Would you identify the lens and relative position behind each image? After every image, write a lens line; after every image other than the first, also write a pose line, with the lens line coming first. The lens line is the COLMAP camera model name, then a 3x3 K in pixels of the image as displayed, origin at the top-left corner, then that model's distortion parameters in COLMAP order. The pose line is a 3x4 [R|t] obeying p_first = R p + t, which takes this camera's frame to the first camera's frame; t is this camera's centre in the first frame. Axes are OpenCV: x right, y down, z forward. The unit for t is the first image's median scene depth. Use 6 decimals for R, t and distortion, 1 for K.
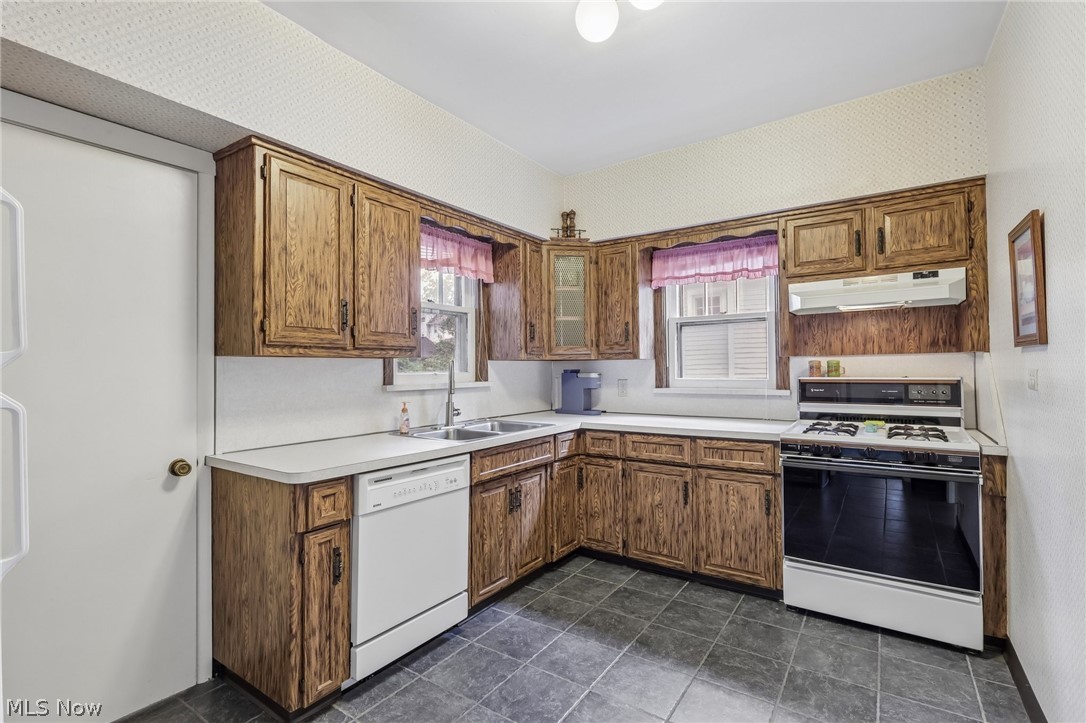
lens RADIAL K [[500.3, 0, 540.4], [0, 500.3, 361.7], [0, 0, 1]] dist [-0.001419, -0.000180]
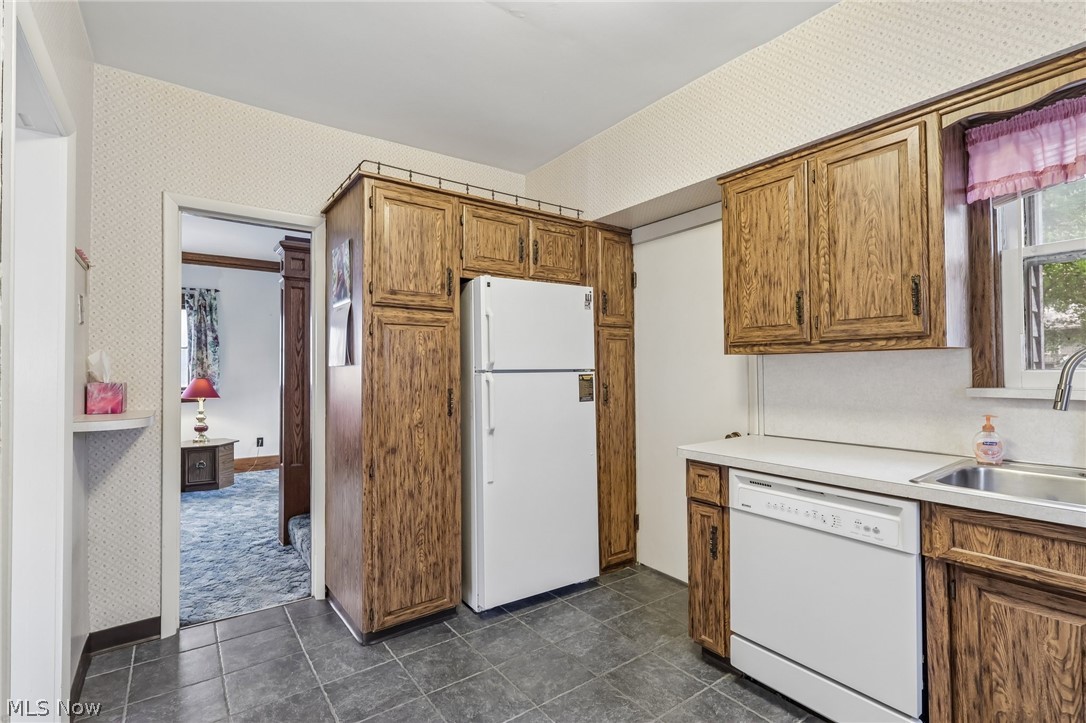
lens RADIAL K [[500.3, 0, 540.4], [0, 500.3, 361.7], [0, 0, 1]] dist [-0.001419, -0.000180]
pose [[-0.327264, -0.004545, -0.944922, 0.671810], [0.024160, 0.999621, -0.013176, 0.008853], [0.944624, -0.027141, -0.327030, 0.875361]]
